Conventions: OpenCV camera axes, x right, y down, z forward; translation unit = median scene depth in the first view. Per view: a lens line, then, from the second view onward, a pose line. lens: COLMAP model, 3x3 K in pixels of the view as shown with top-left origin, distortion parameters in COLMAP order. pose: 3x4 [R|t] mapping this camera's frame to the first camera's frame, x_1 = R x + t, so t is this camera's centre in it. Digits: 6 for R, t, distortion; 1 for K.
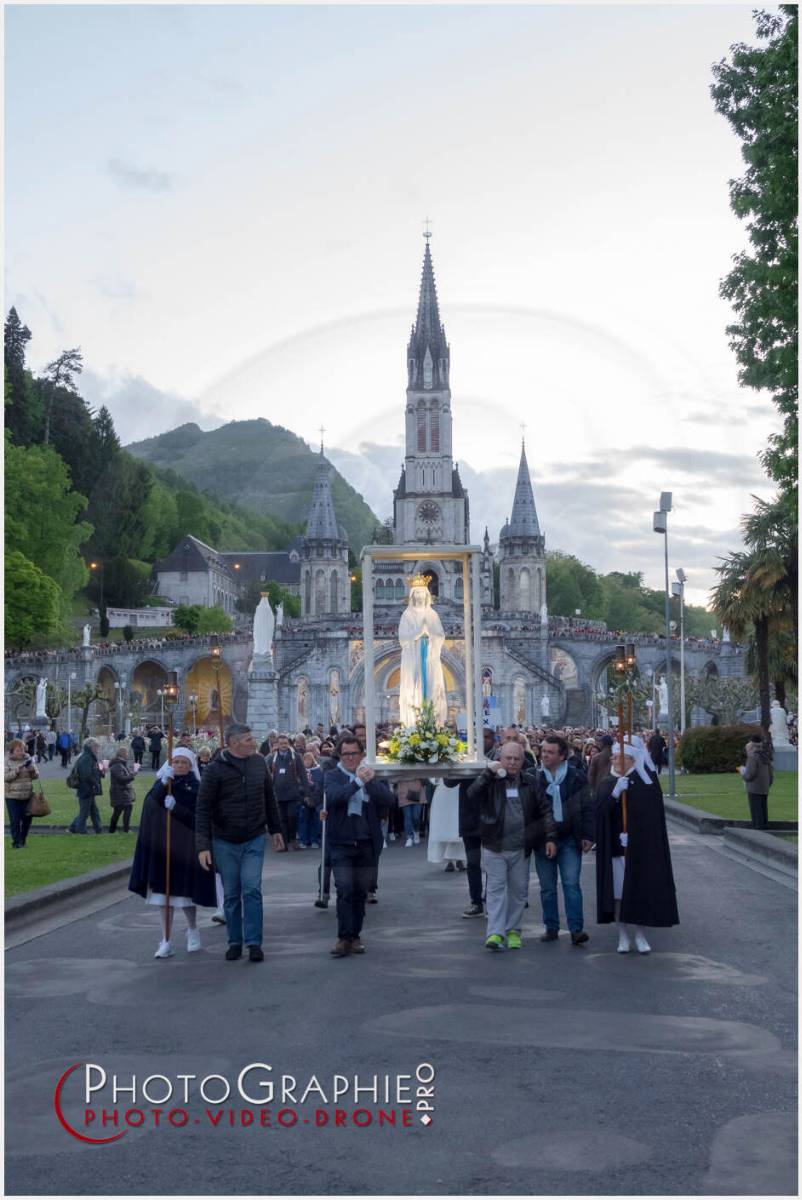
lens RADIAL K [[1618.0, 0, 401.0], [0, 1618.0, 600.0], [0, 0, 1]] dist [0.010838, -0.031063]
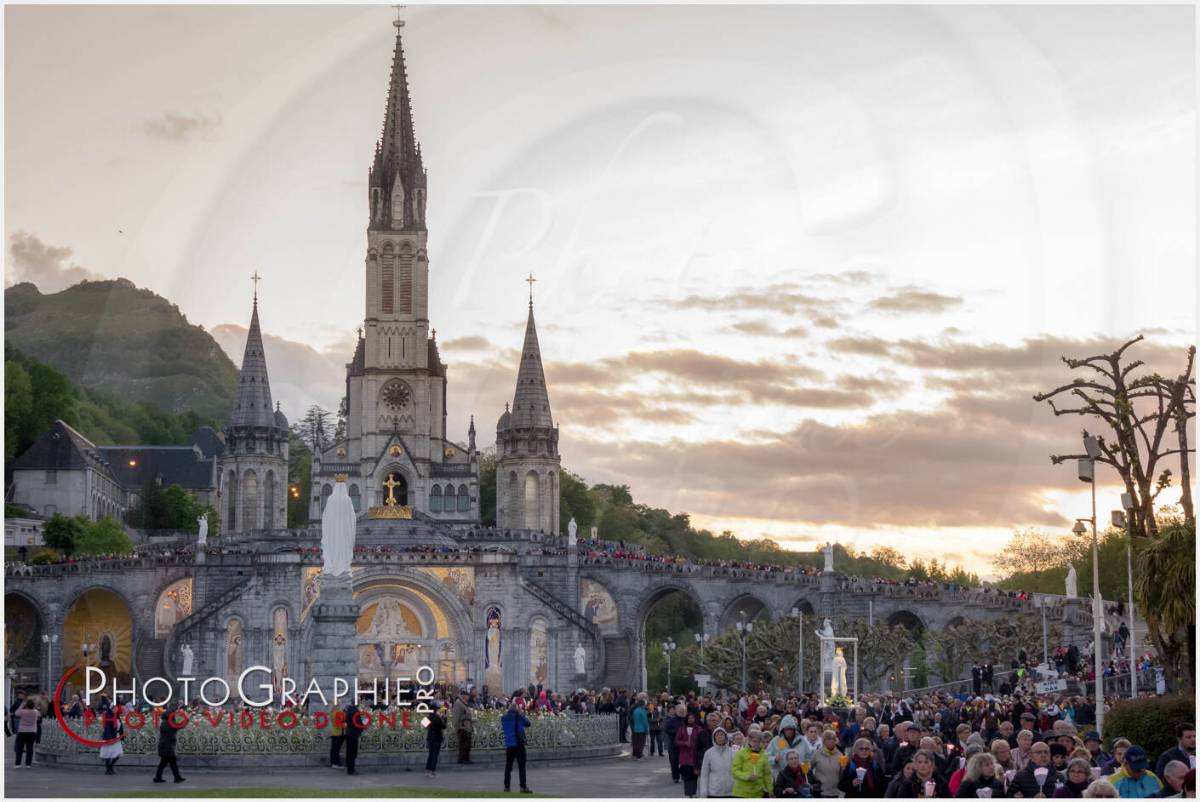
lens RADIAL K [[2076.7, 0, 600.0], [0, 2076.7, 401.0], [0, 0, 1]] dist [0.045315, -0.015832]
pose [[0.989785, 0.019856, 0.141180, -0.026964], [-0.011661, 0.998211, -0.058636, 0.003420], [-0.142091, 0.056391, 0.988246, 0.055994]]
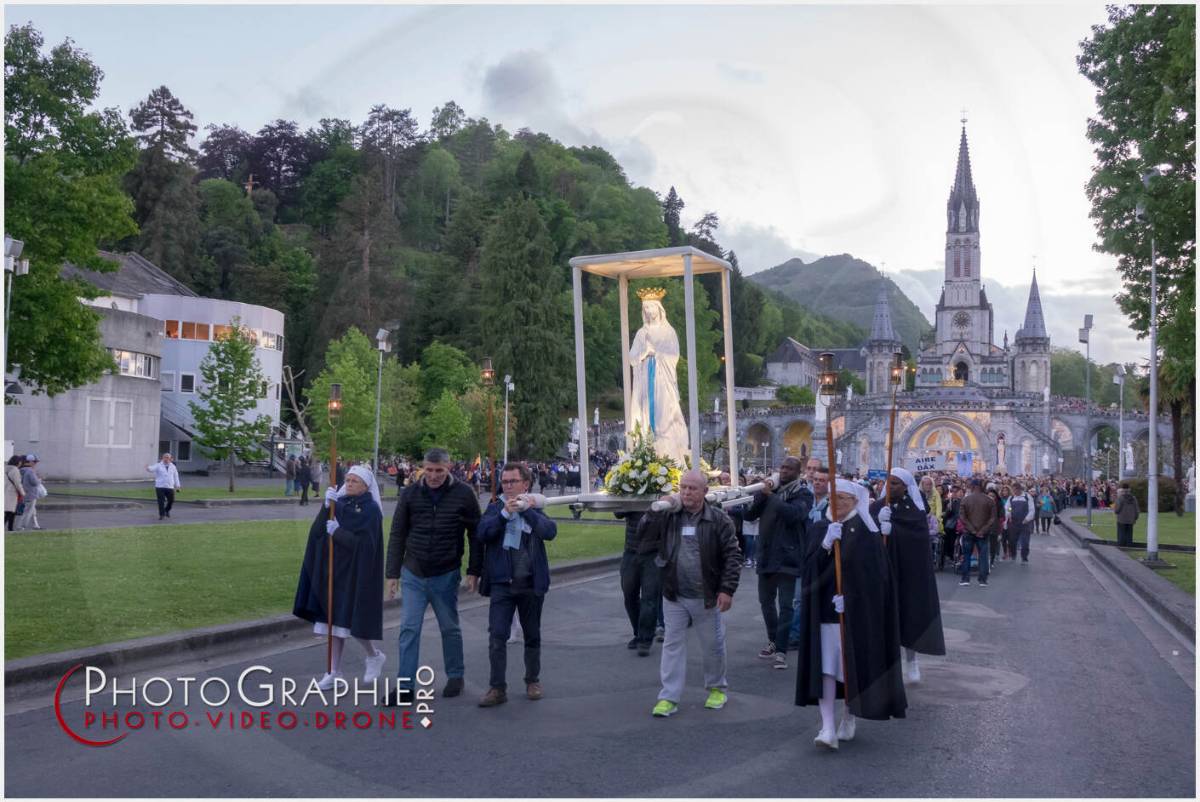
lens RADIAL K [[1113.2, 0, 600.0], [0, 1113.2, 401.0], [0, 0, 1]] dist [0.007307, 0.006104]
pose [[0.954669, 0.013240, -0.297375, 0.006670], [-0.007886, 0.999785, 0.019198, -0.000823], [0.297565, -0.015982, 0.954568, -0.011814]]
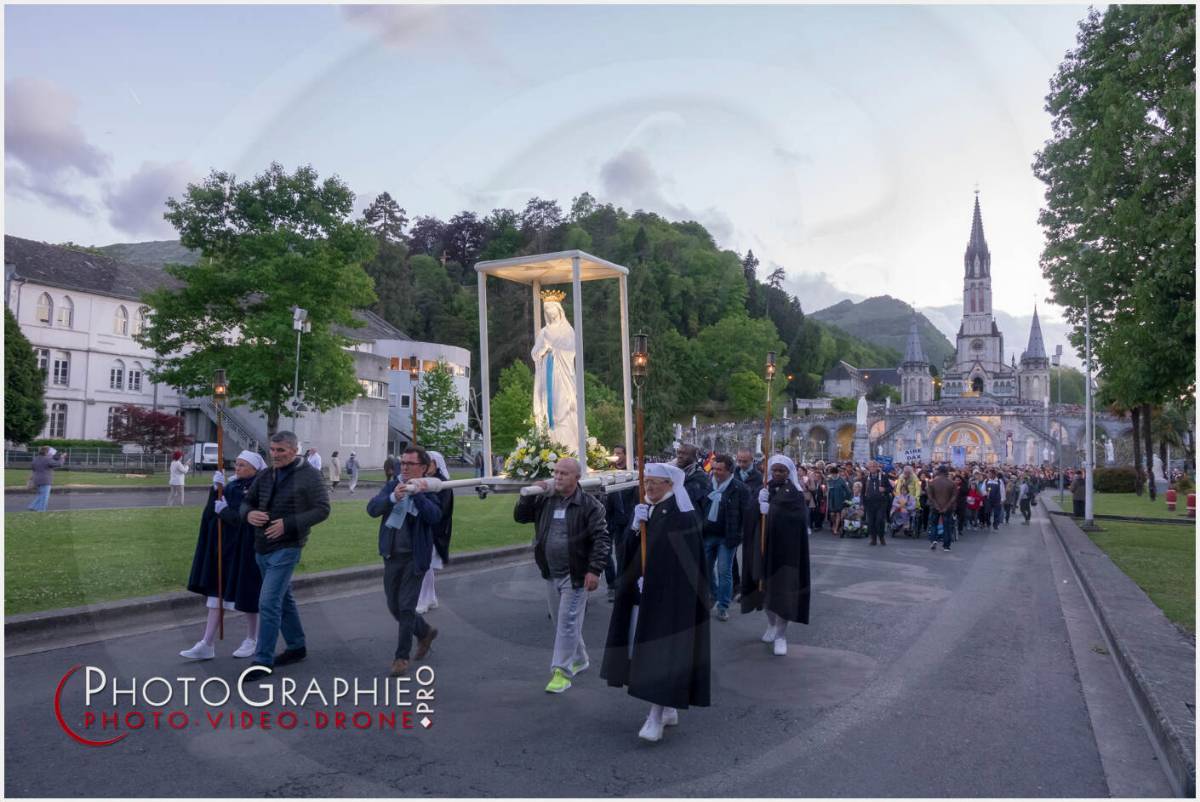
lens RADIAL K [[827.9, 0, 600.0], [0, 827.9, 401.0], [0, 0, 1]] dist [-0.000571, 0.001056]
pose [[0.913270, 0.000501, -0.407354, 0.009789], [0.003190, 0.999960, 0.008380, -0.001432], [0.407341, -0.008953, 0.913232, -0.019014]]
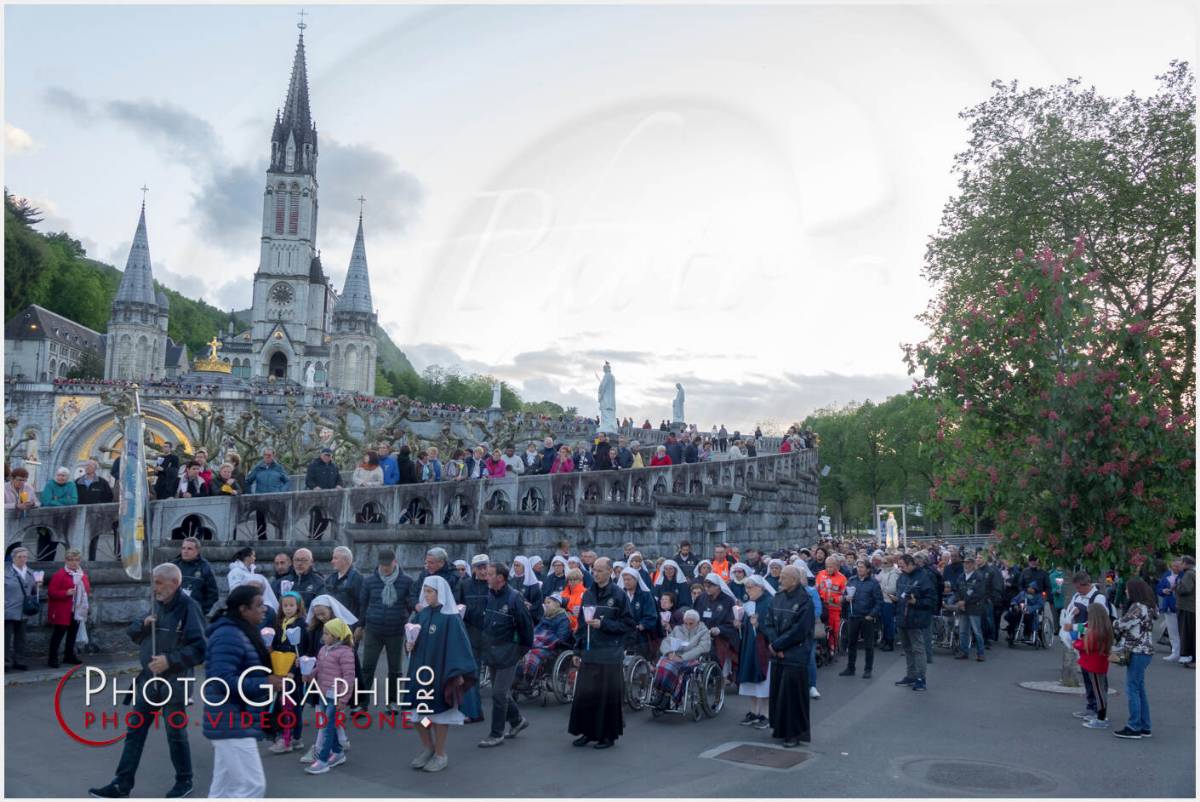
lens RADIAL K [[1070.4, 0, 602.5], [0, 1070.4, 400.1], [0, 0, 1]] dist [0.000601, 0.000021]
pose [[0.986887, 0.048635, 0.153913, 0.125711], [-0.044039, 0.998480, -0.033137, 0.026755], [-0.155291, 0.025924, 0.987529, 0.353293]]
